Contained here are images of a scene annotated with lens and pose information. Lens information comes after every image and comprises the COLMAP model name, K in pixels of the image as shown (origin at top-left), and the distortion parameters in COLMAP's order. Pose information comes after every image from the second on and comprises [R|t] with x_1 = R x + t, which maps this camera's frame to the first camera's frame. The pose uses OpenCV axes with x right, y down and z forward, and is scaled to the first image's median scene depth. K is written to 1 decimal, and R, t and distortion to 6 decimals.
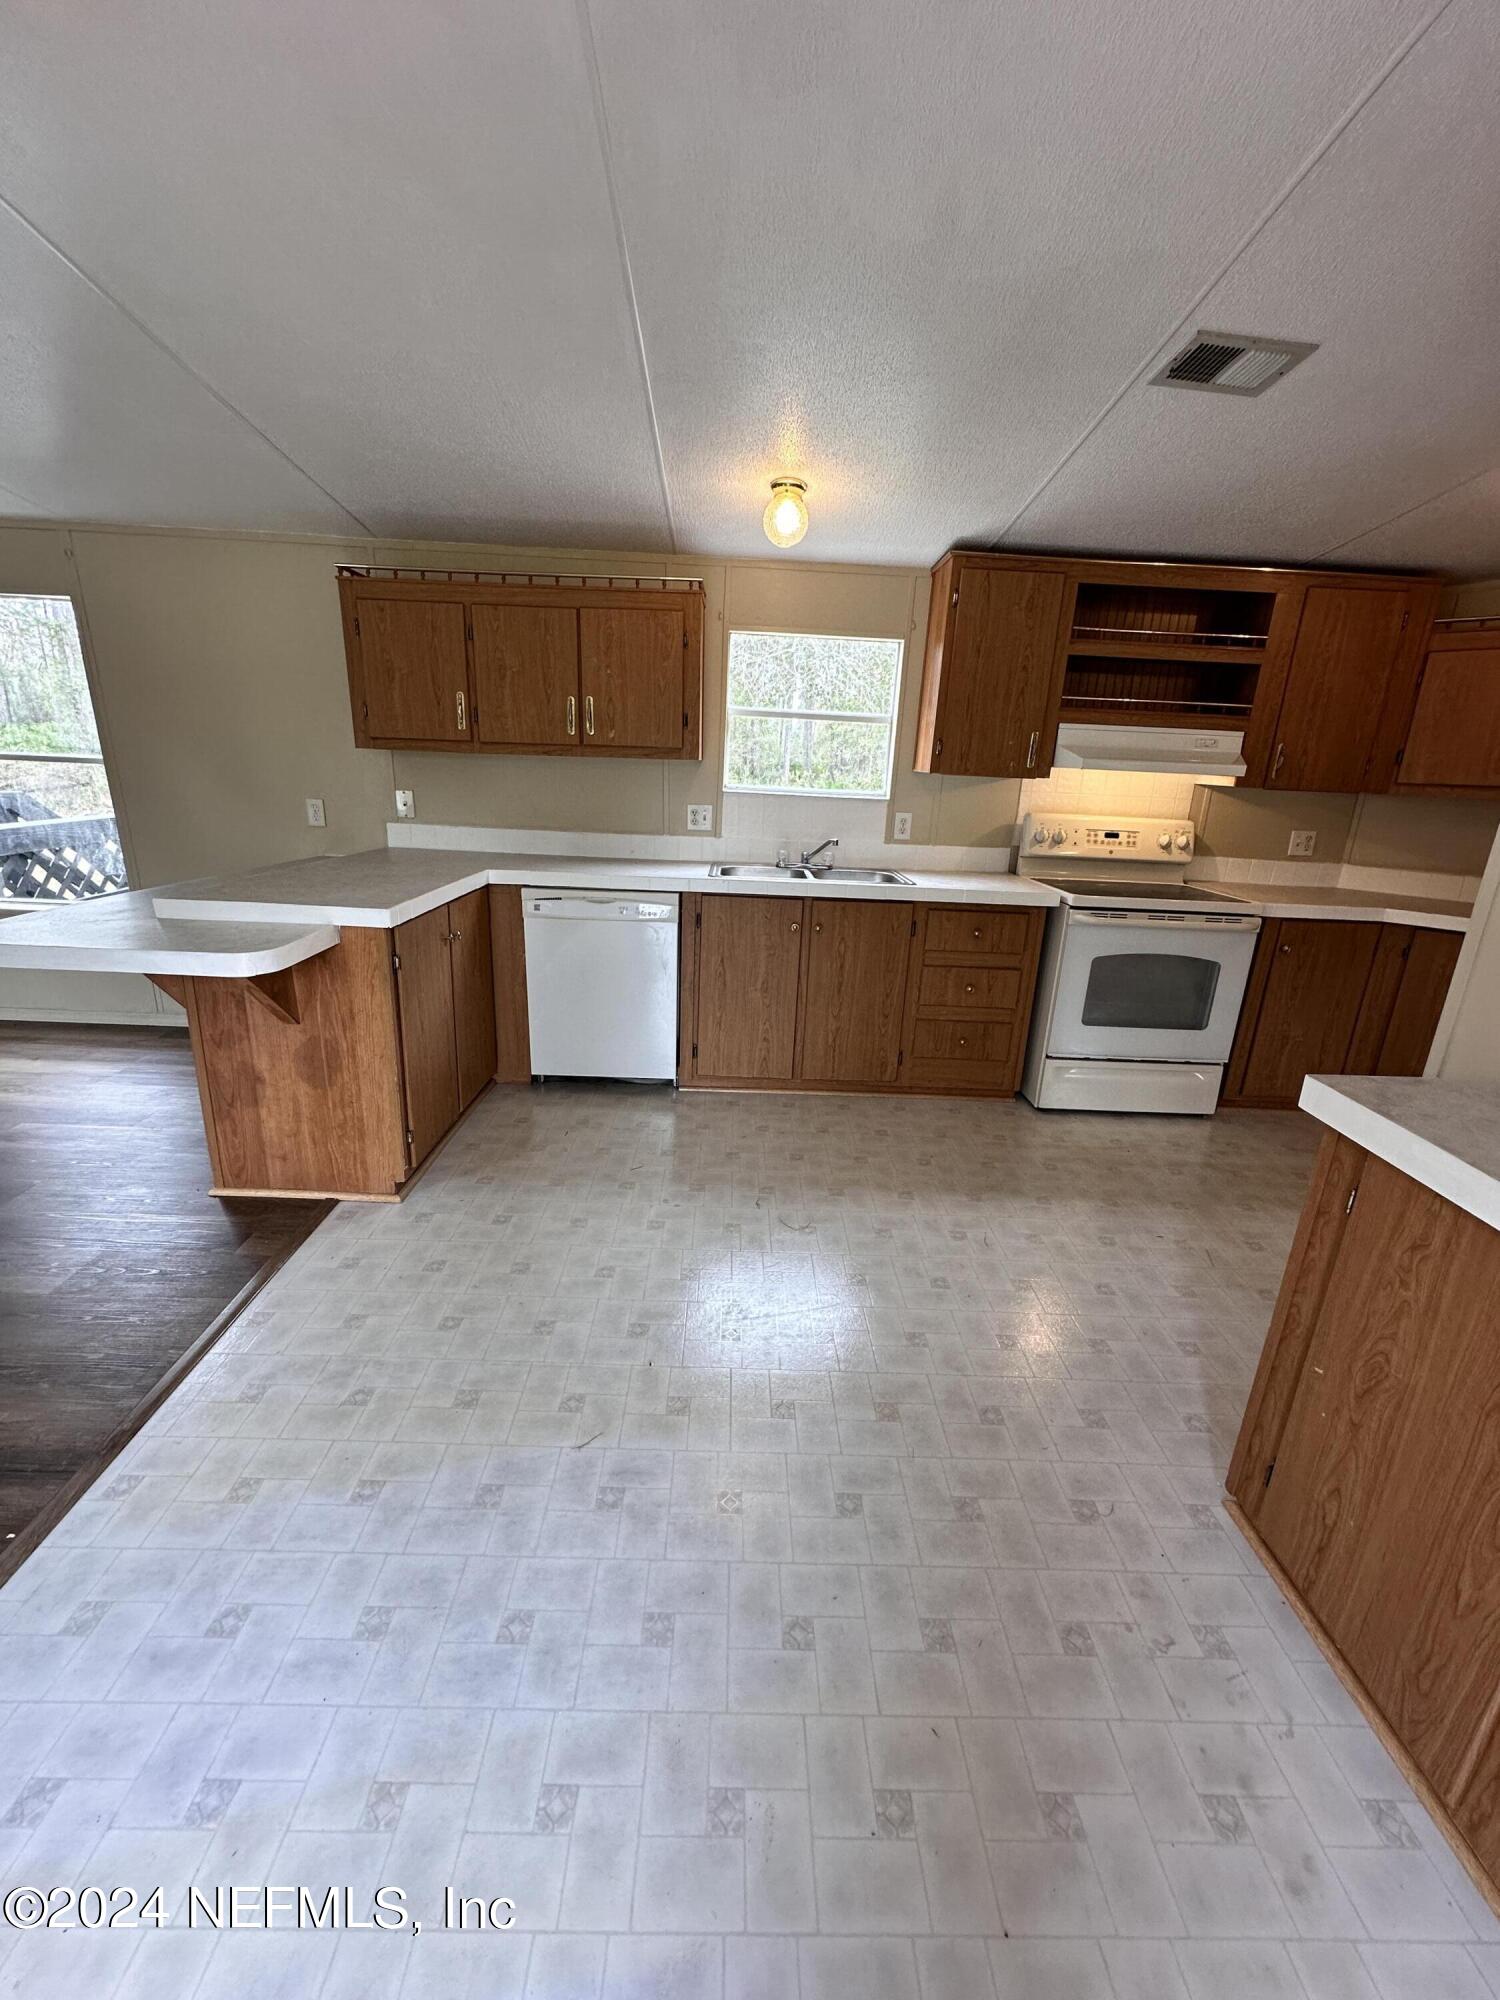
lens RADIAL K [[800.6, 0, 747.6], [0, 800.6, 1002.3], [0, 0, 1]] dist [-0.005159, 0.001505]
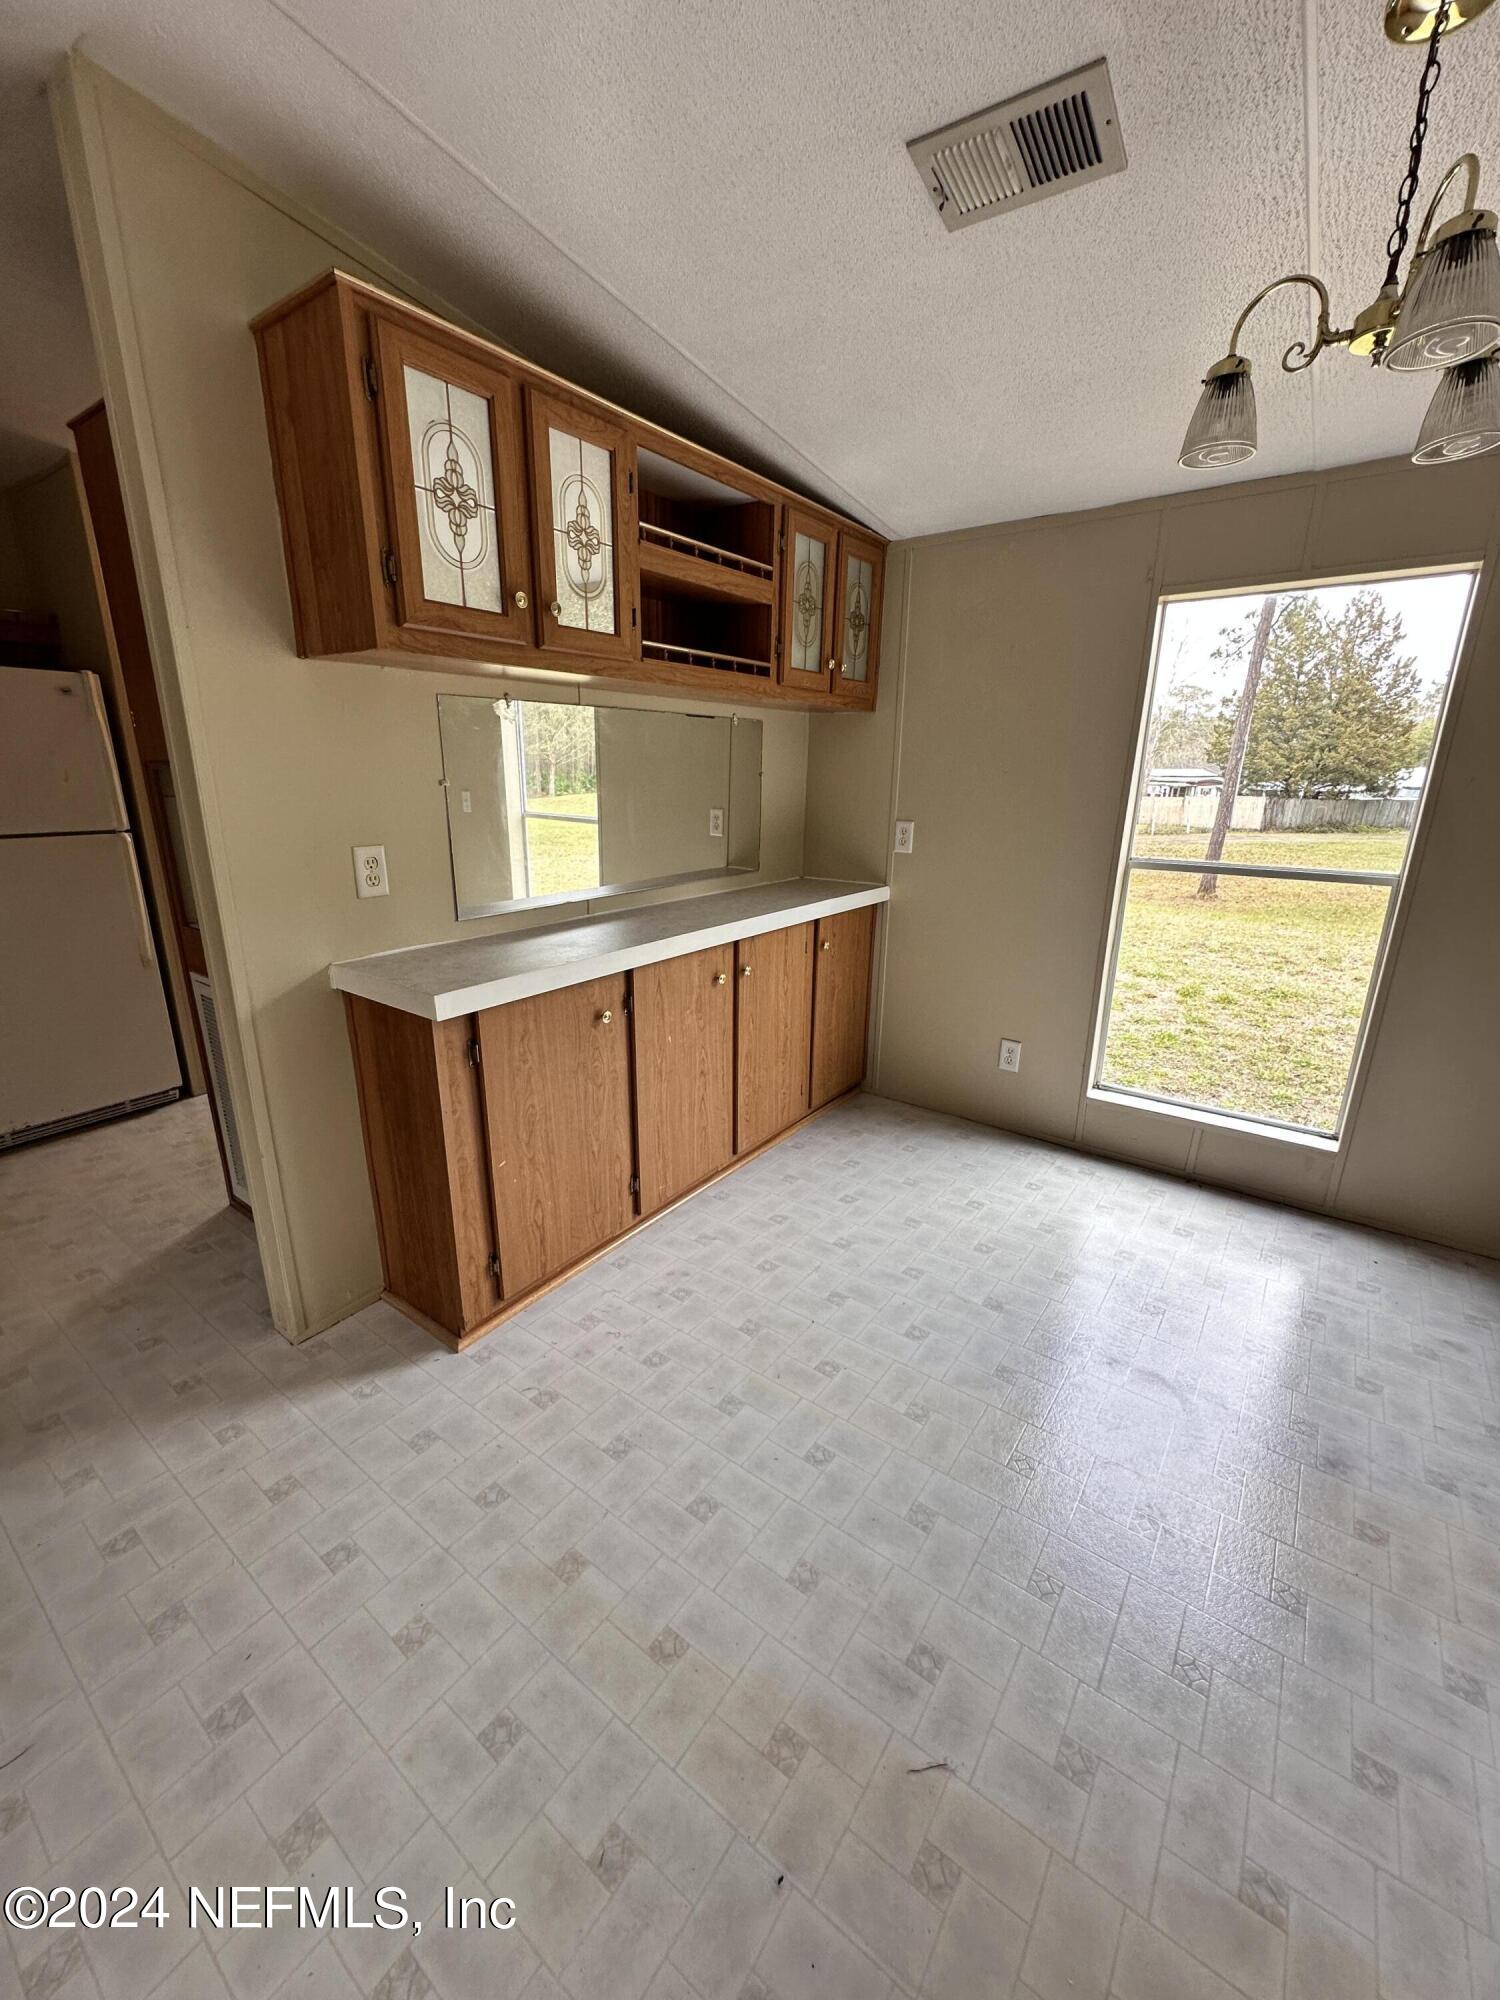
lens RADIAL K [[796.1, 0, 749.2], [0, 796.1, 1003.5], [0, 0, 1]] dist [0.001244, 0.000231]
pose [[-0.797894, -0.220728, 0.560931, -0.164767], [0.134640, 0.841779, 0.522762, -0.201515], [-0.587569, 0.492633, -0.641932, 0.632279]]
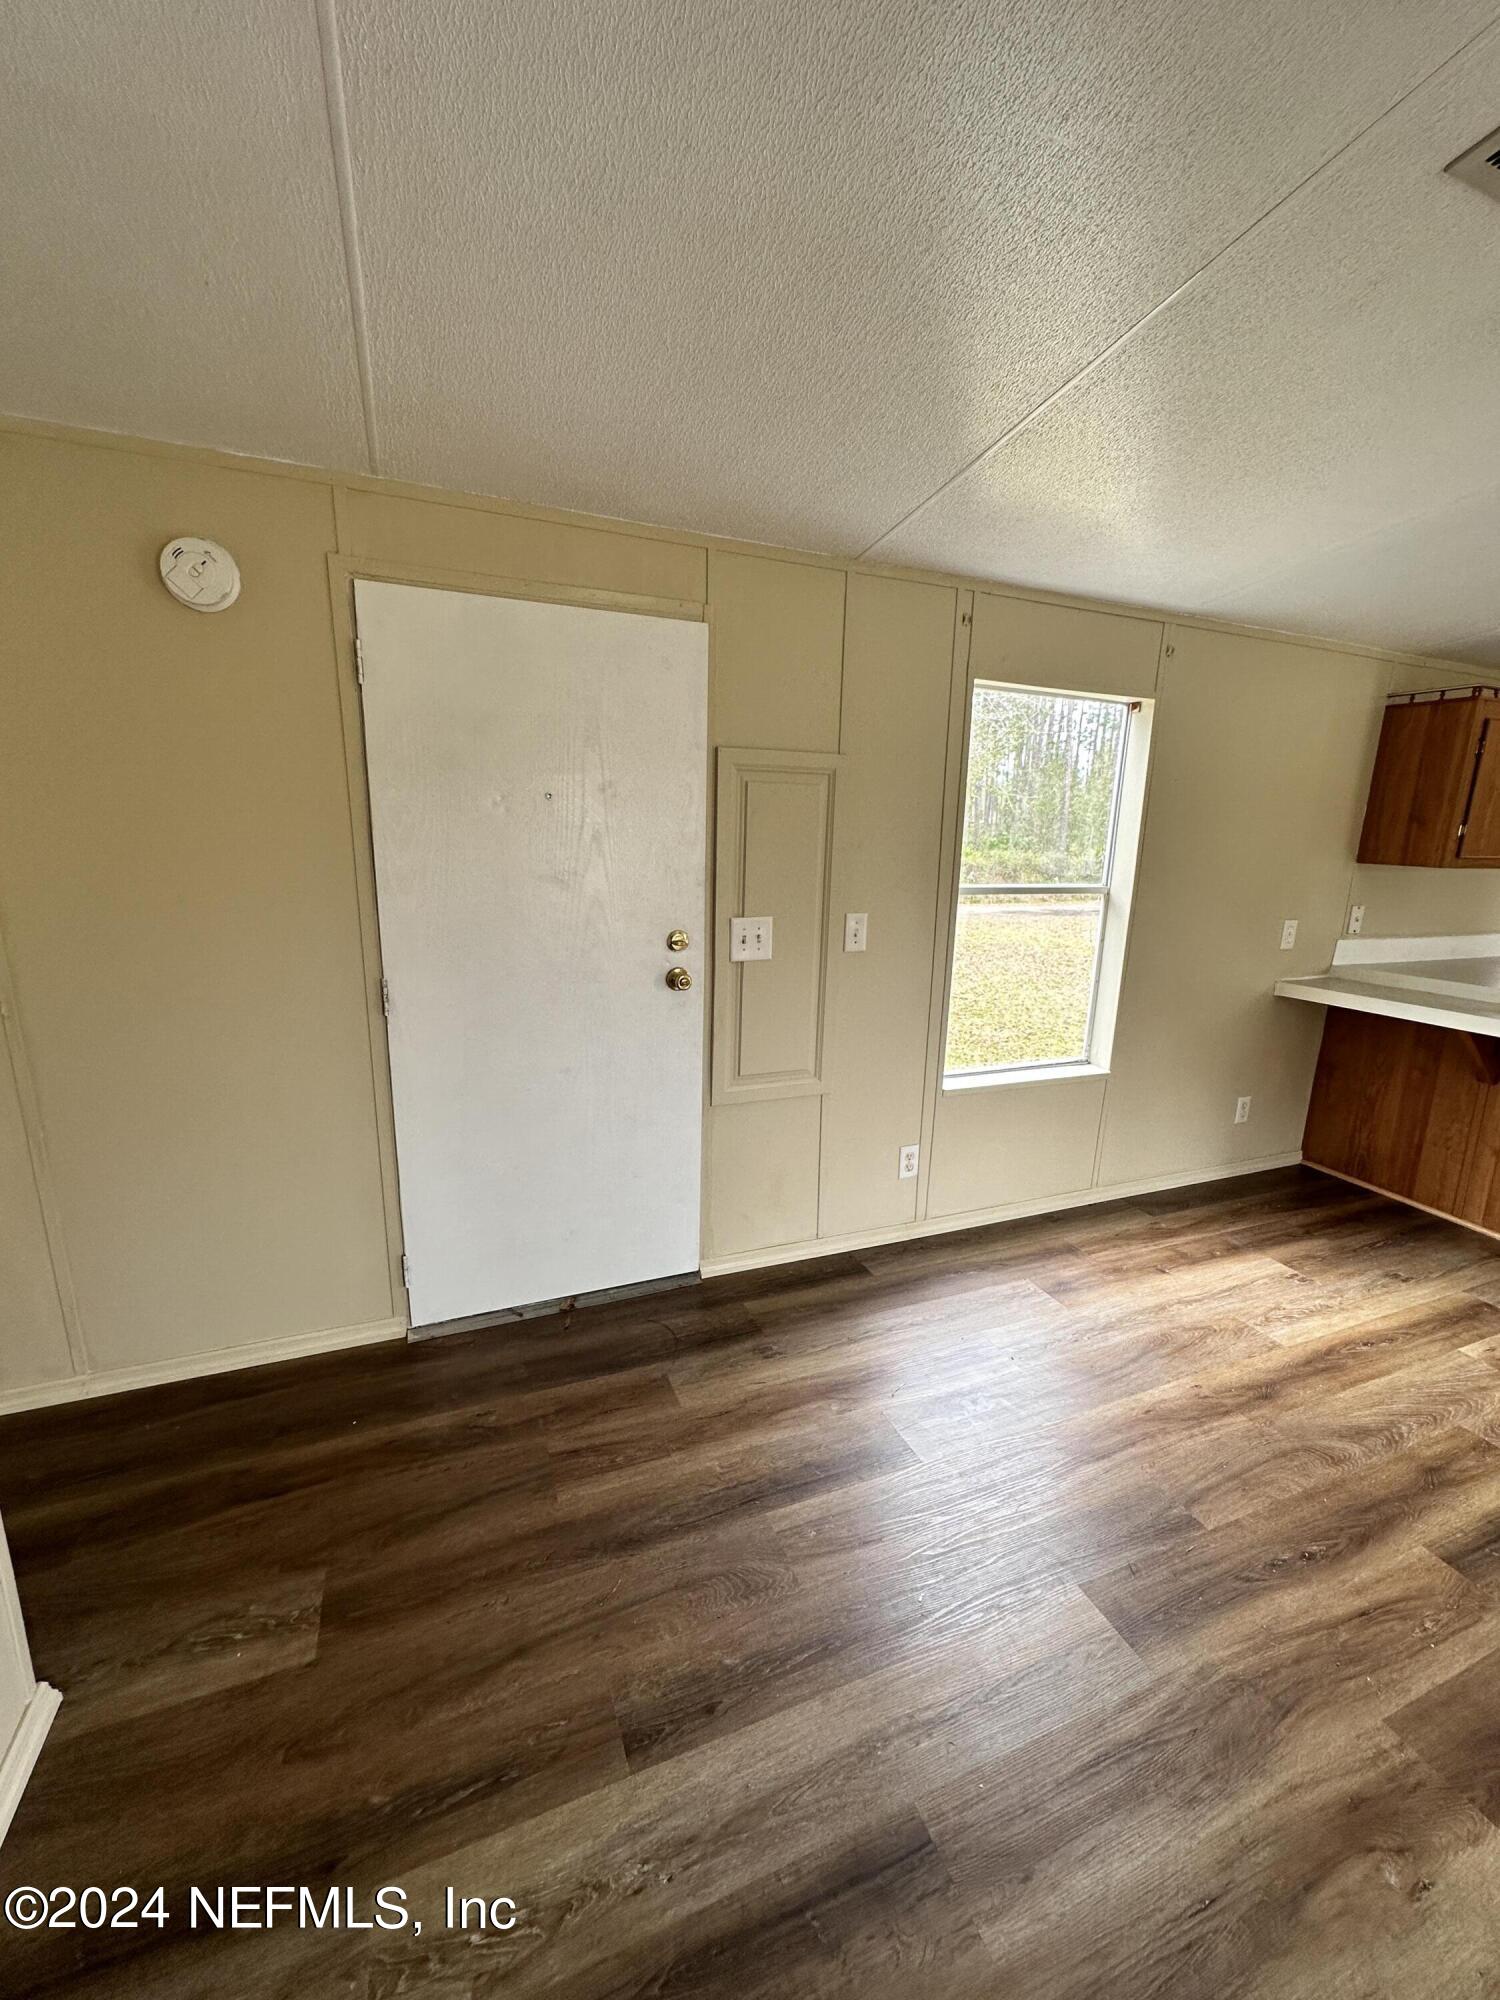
lens RADIAL K [[800.6, 0, 747.6], [0, 800.6, 1002.3], [0, 0, 1]] dist [-0.005159, 0.001505]
pose [[0.930680, -0.099885, 0.351935, -1.652139], [0.121156, 0.991872, -0.038884, -0.229512], [-0.345191, 0.078827, 0.935216, 0.420502]]
